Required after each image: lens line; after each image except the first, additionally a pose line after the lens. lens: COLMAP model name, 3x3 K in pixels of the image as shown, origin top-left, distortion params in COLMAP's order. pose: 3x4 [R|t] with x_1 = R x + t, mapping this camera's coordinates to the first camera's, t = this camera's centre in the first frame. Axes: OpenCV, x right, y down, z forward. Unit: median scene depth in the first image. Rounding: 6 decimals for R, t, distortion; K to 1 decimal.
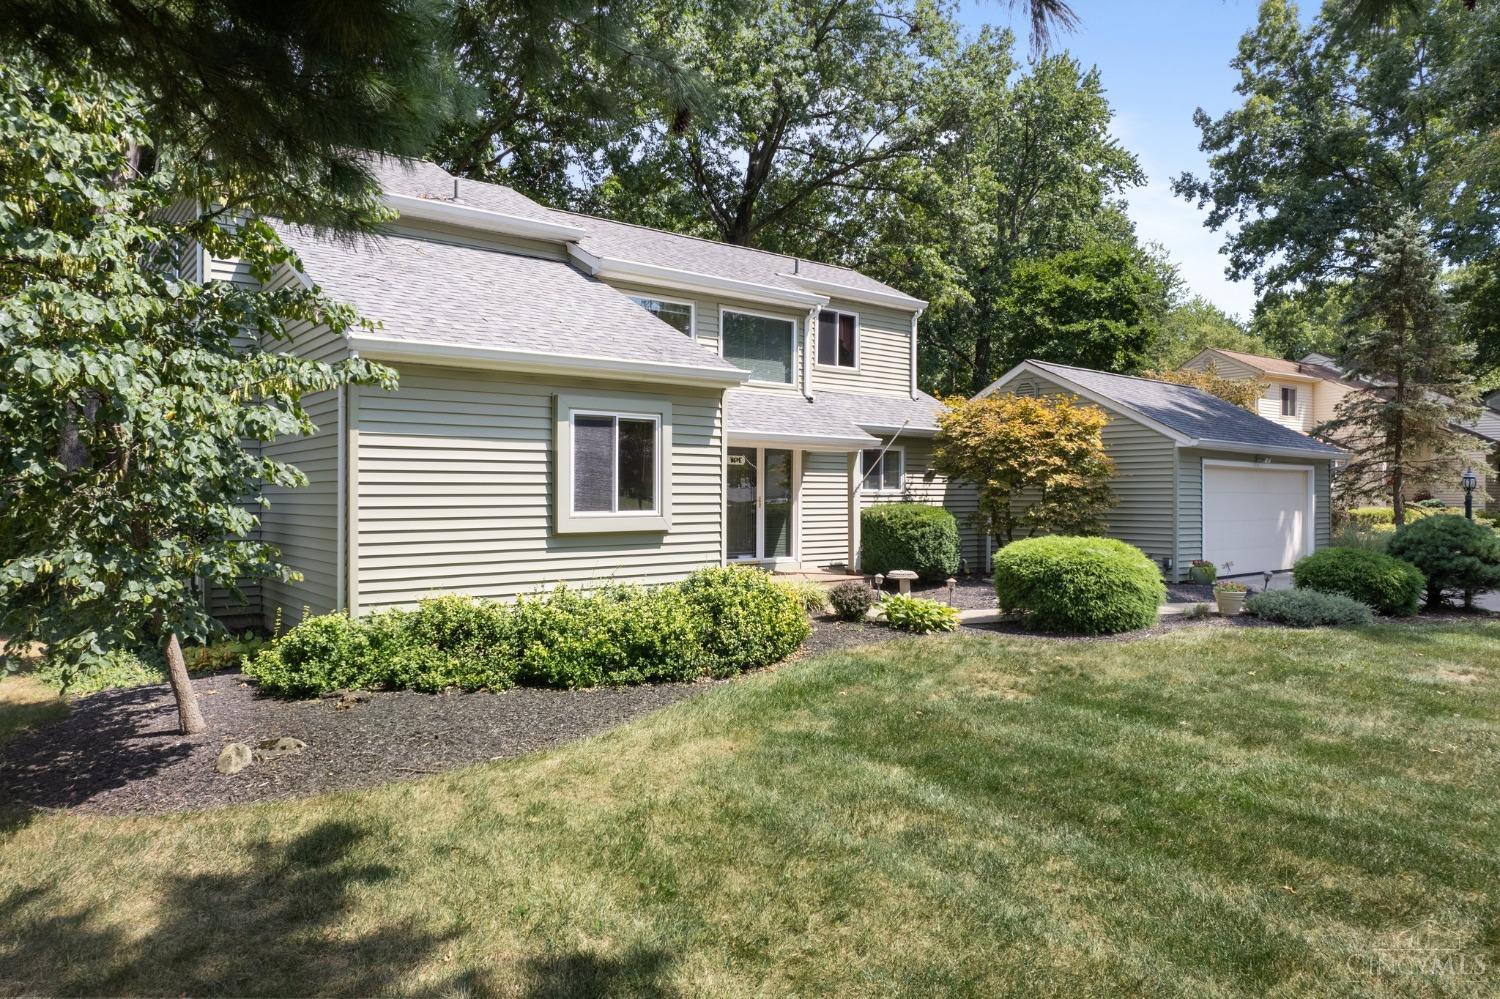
lens RADIAL K [[951.6, 0, 748.6], [0, 951.6, 506.5], [0, 0, 1]] dist [-0.049850, 0.000282]
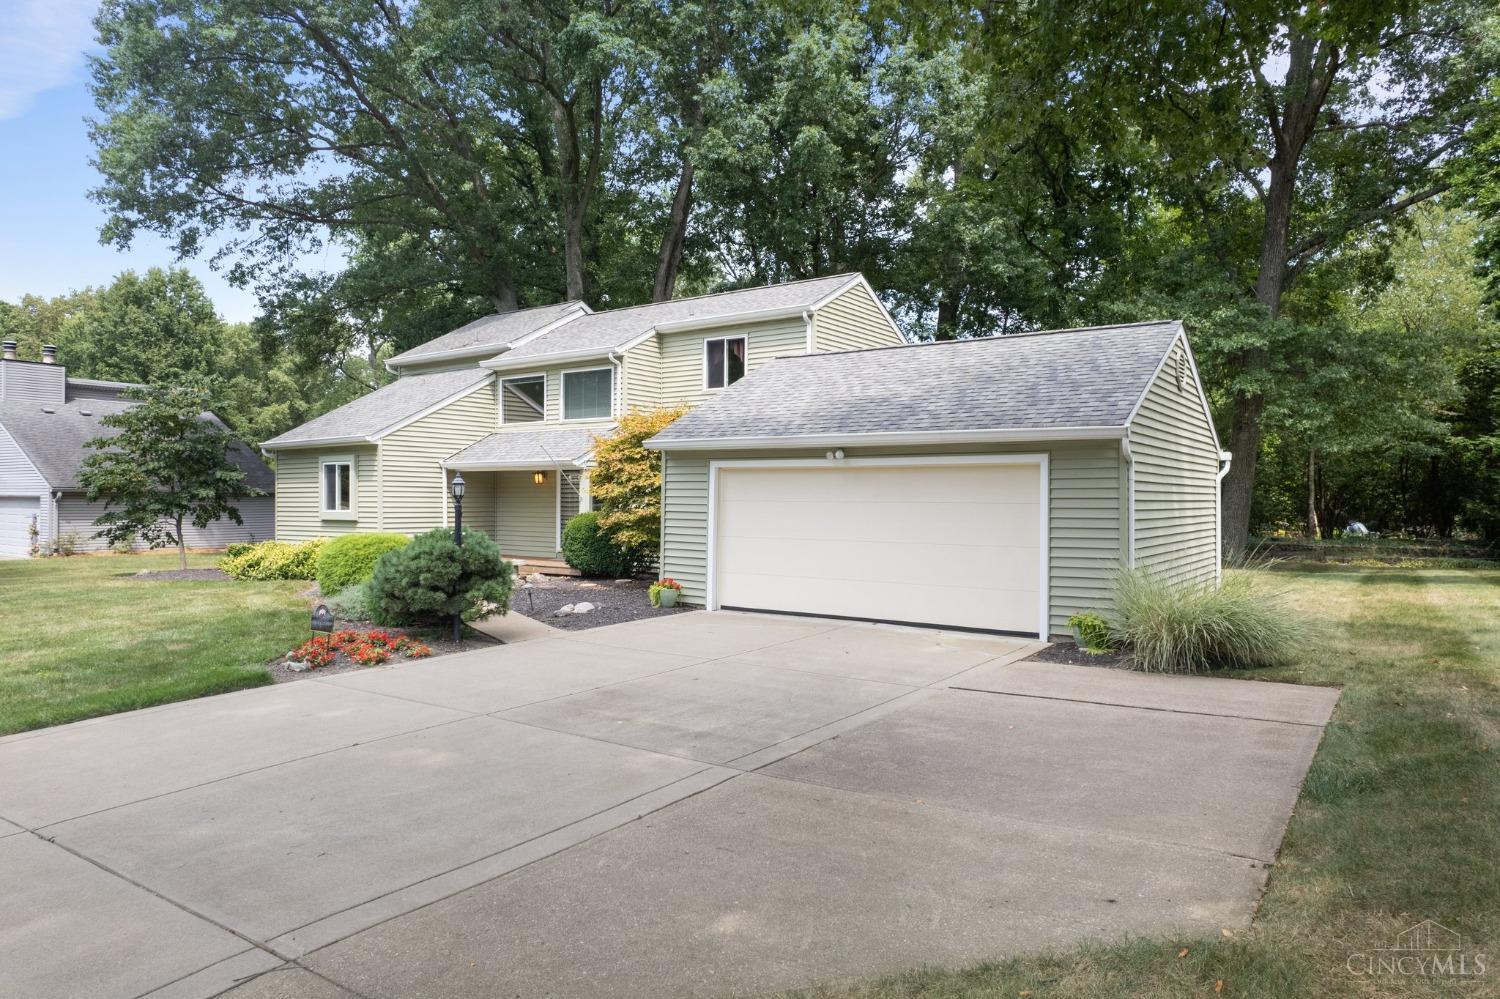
lens RADIAL K [[955.0, 0, 750.0], [0, 955.0, 499.5], [0, 0, 1]] dist [-0.043095, -0.000182]
pose [[0.283597, 0.000286, -0.958943, 2.003673], [-0.013831, 0.999897, -0.003792, -0.021507], [0.958844, 0.014338, 0.283572, 1.220099]]
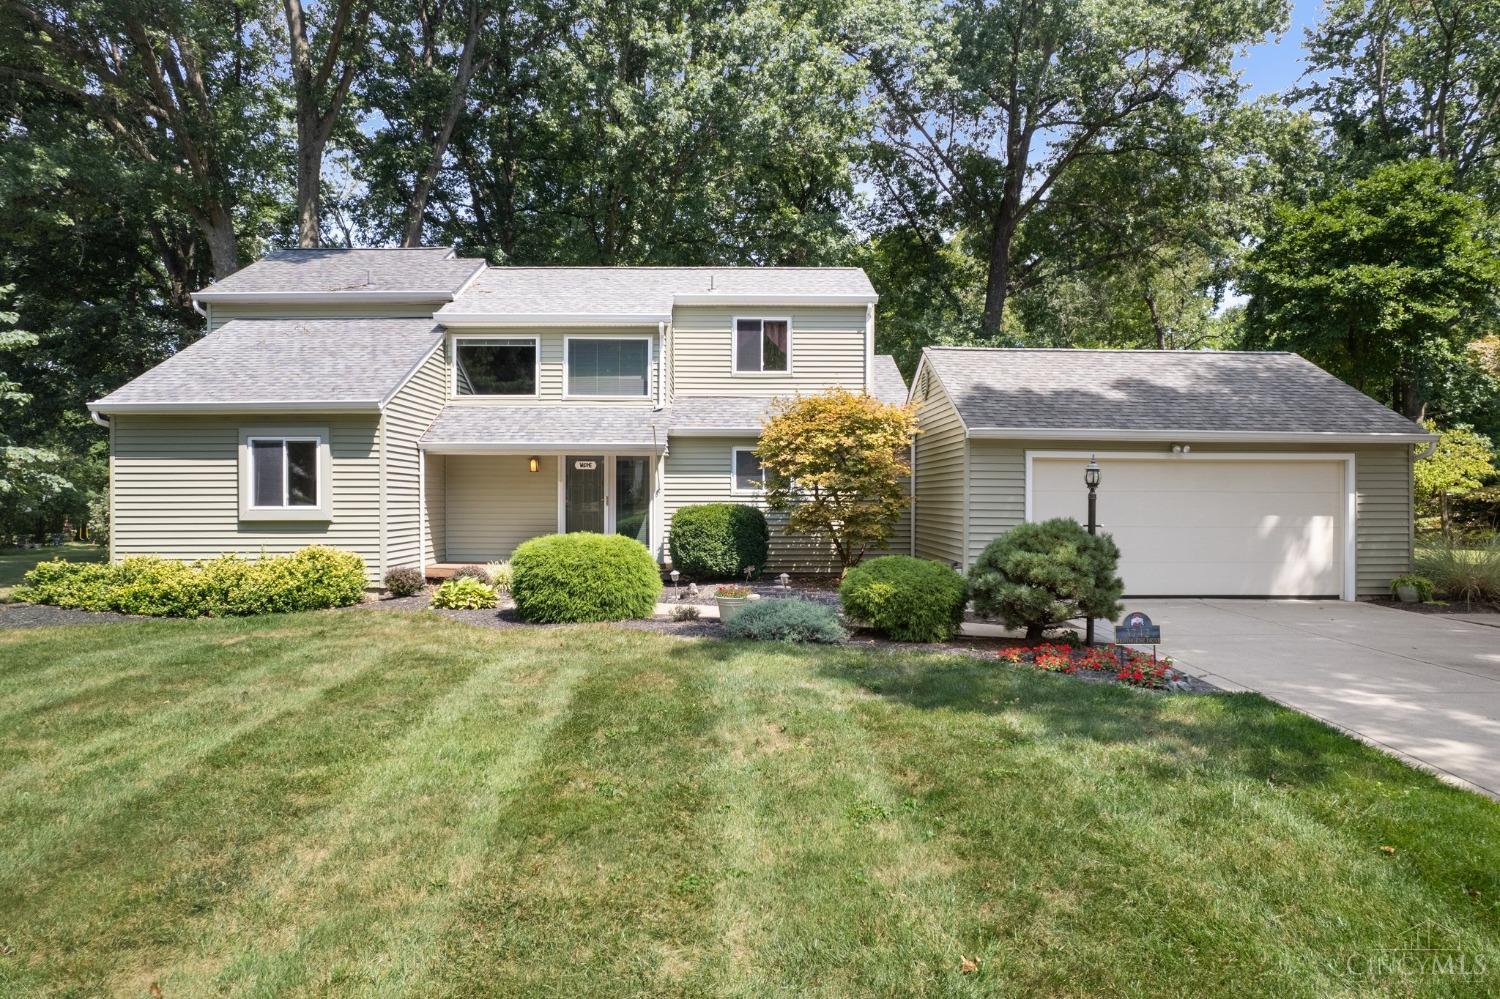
lens RADIAL K [[955.0, 0, 750.0], [0, 955.0, 499.5], [0, 0, 1]] dist [-0.043095, -0.000182]
pose [[0.797851, 0.001536, -0.602853, 1.217478], [-0.007359, 0.999947, -0.007192, 0.000105], [0.602810, 0.010174, 0.797820, 0.275808]]
